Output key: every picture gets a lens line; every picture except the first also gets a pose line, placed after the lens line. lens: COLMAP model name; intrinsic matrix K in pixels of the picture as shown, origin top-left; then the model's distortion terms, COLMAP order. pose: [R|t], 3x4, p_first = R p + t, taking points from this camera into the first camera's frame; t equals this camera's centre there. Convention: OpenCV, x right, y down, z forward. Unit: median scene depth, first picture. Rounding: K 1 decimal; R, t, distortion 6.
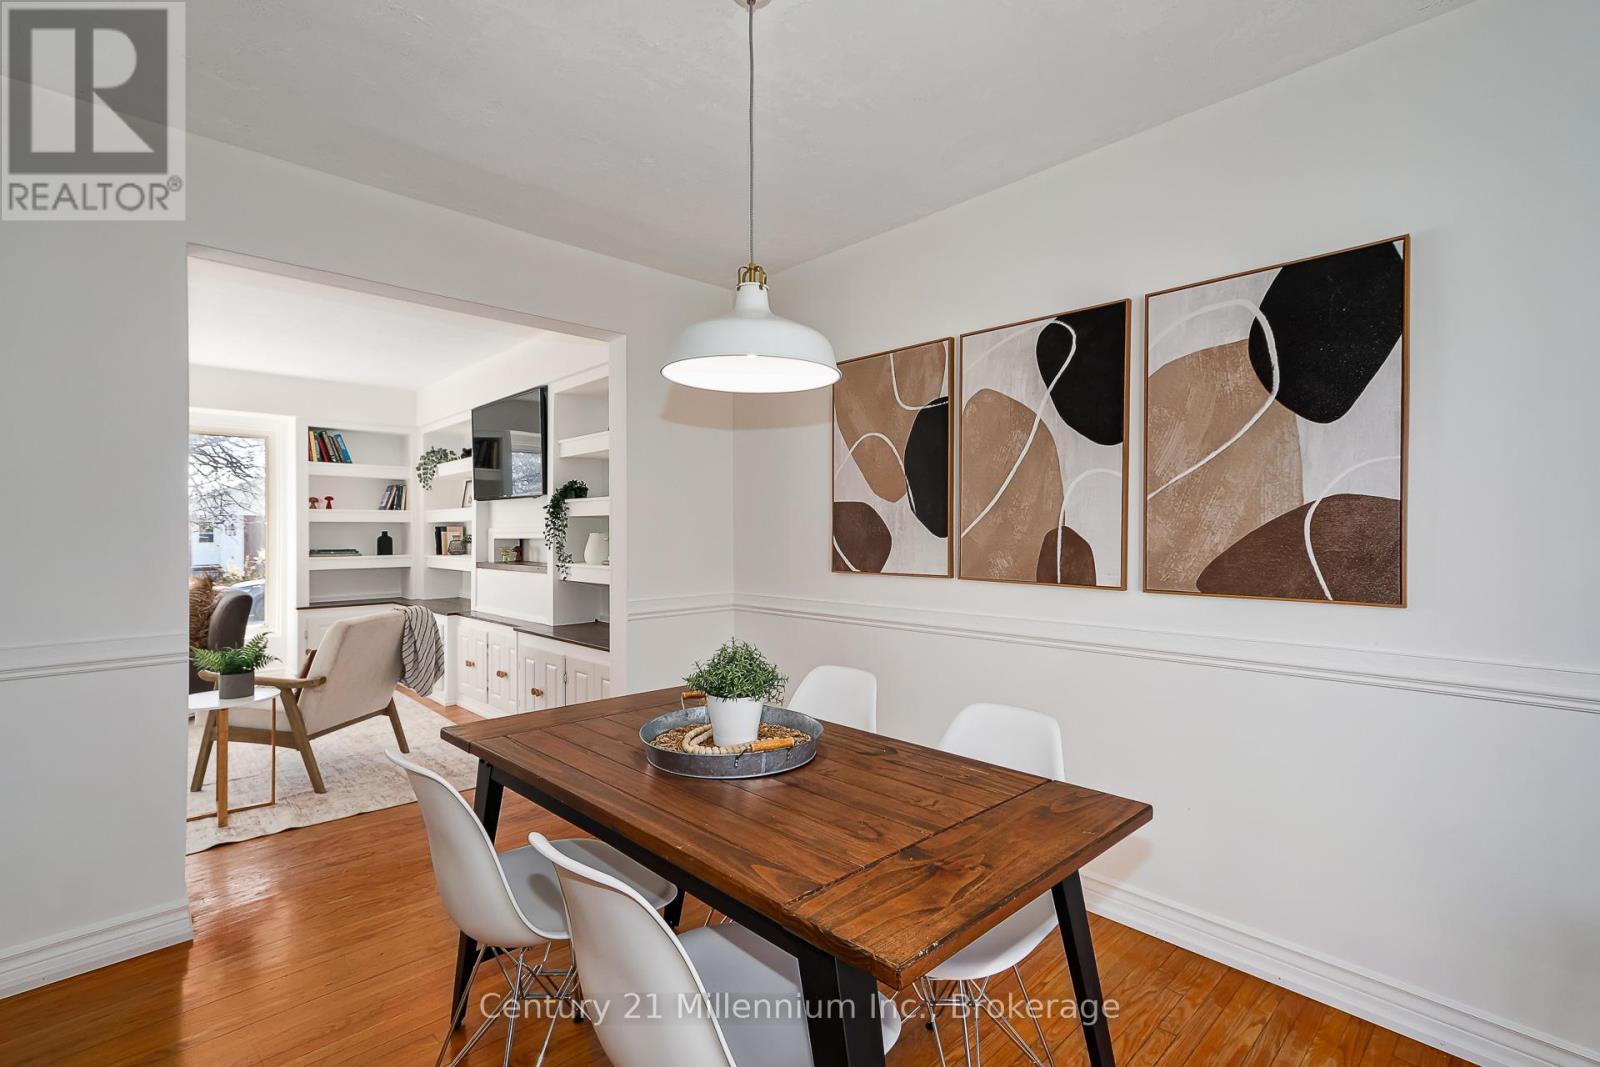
lens RADIAL K [[745.1, 0, 792.9], [0, 745.1, 539.2], [0, 0, 1]] dist [0.030099, 0.000249]
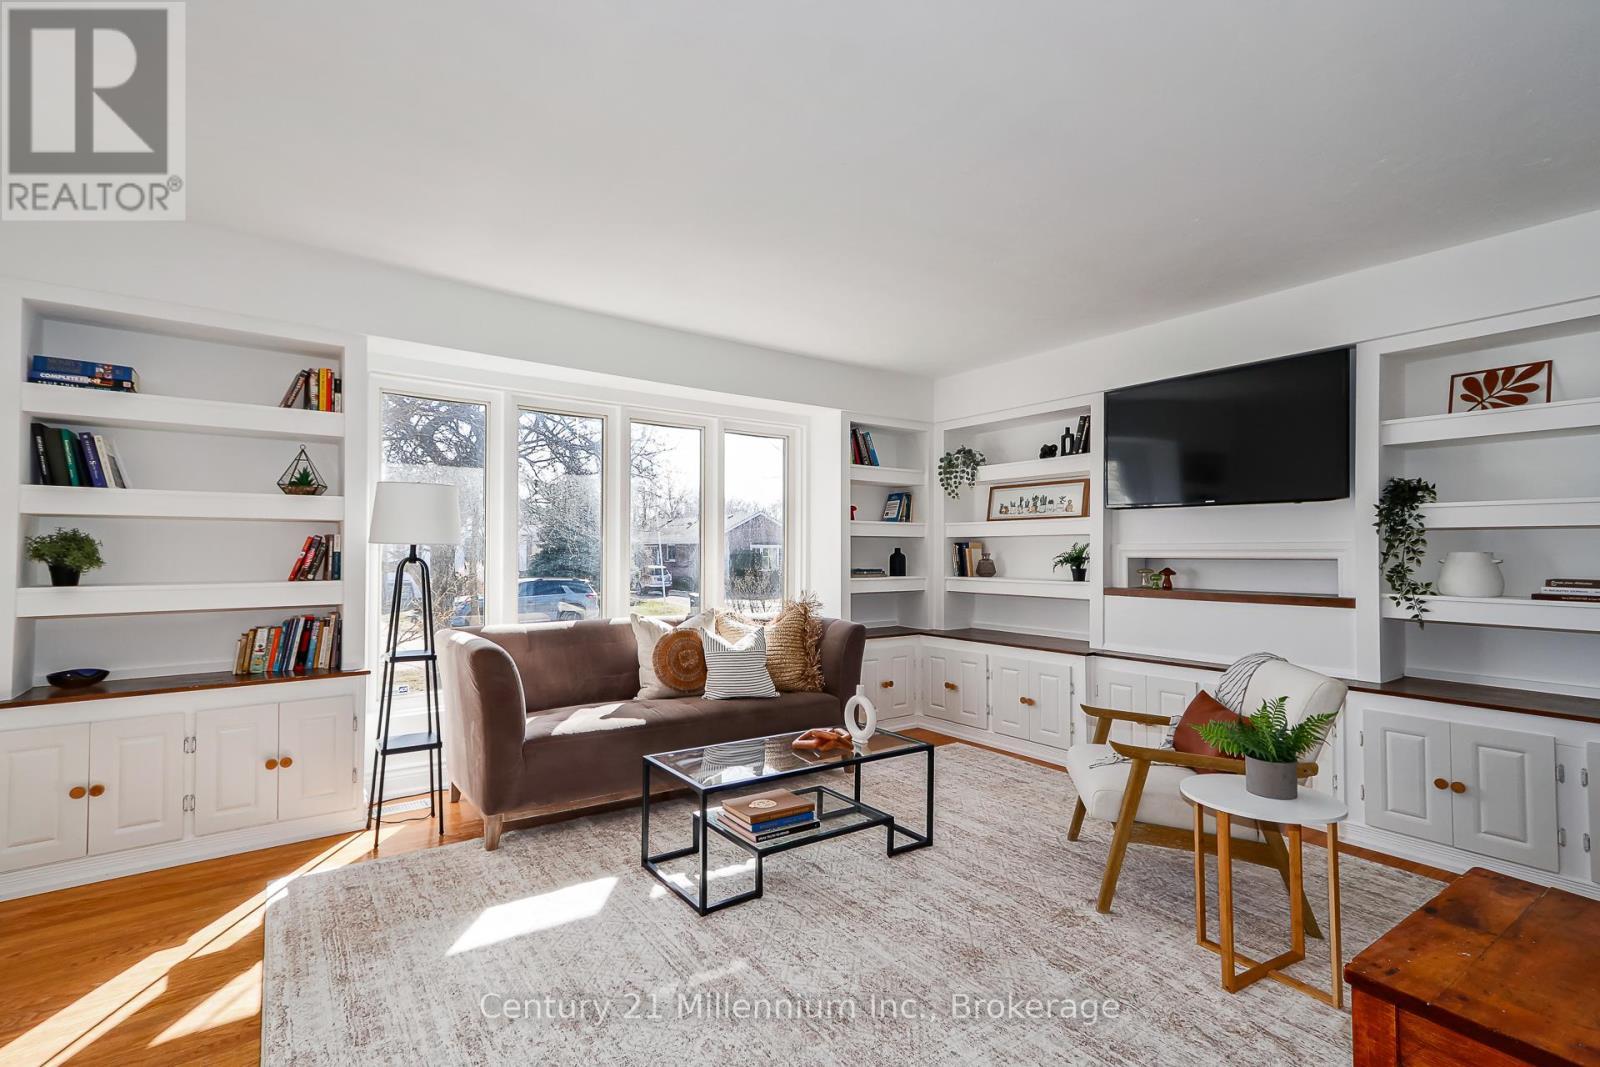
lens RADIAL K [[745.1, 0, 792.9], [0, 745.1, 539.2], [0, 0, 1]] dist [0.030099, 0.000249]
pose [[0.993122, 0.005706, -0.116941, -0.607717], [-0.008771, 0.999631, -0.025711, 0.002636], [0.116752, 0.026559, 0.992806, 0.170353]]
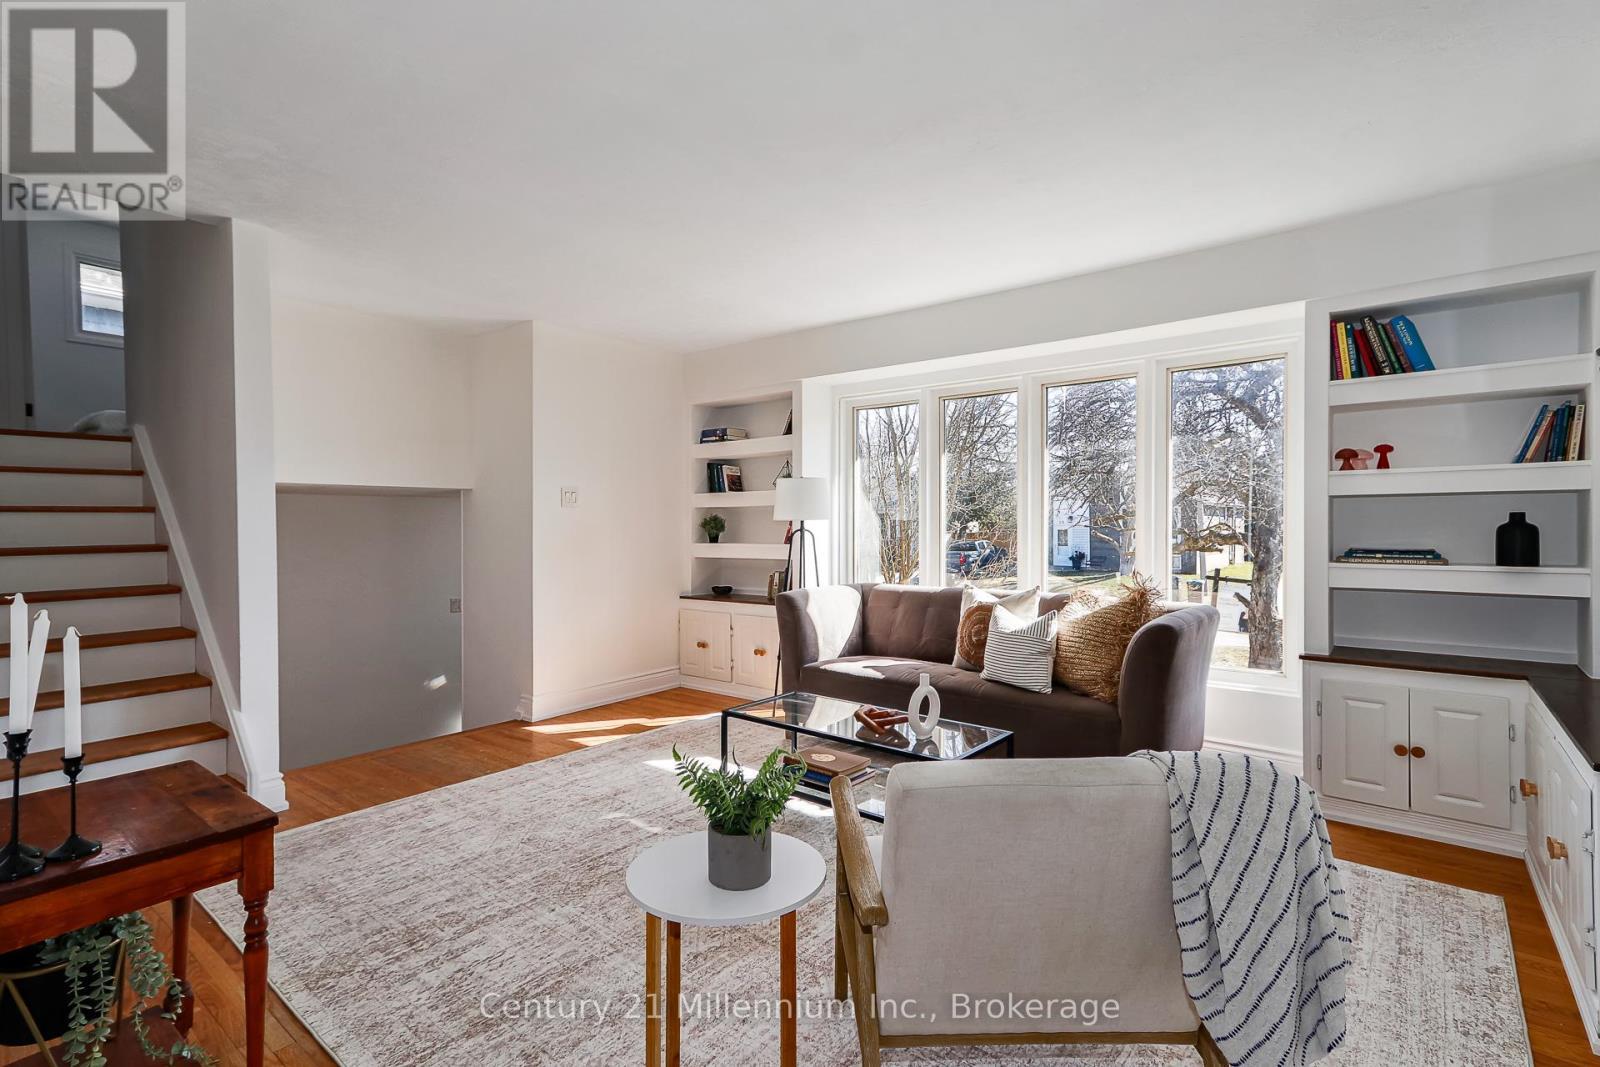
lens RADIAL K [[761.8, 0, 800.0], [0, 761.8, 533.5], [0, 0, 1]] dist [0.053124, 0.000055]
pose [[0.157259, 0.015341, -0.987438, -0.159620], [-0.004202, 0.999881, 0.014865, -0.003065], [0.987549, 0.001811, 0.157304, 0.551417]]
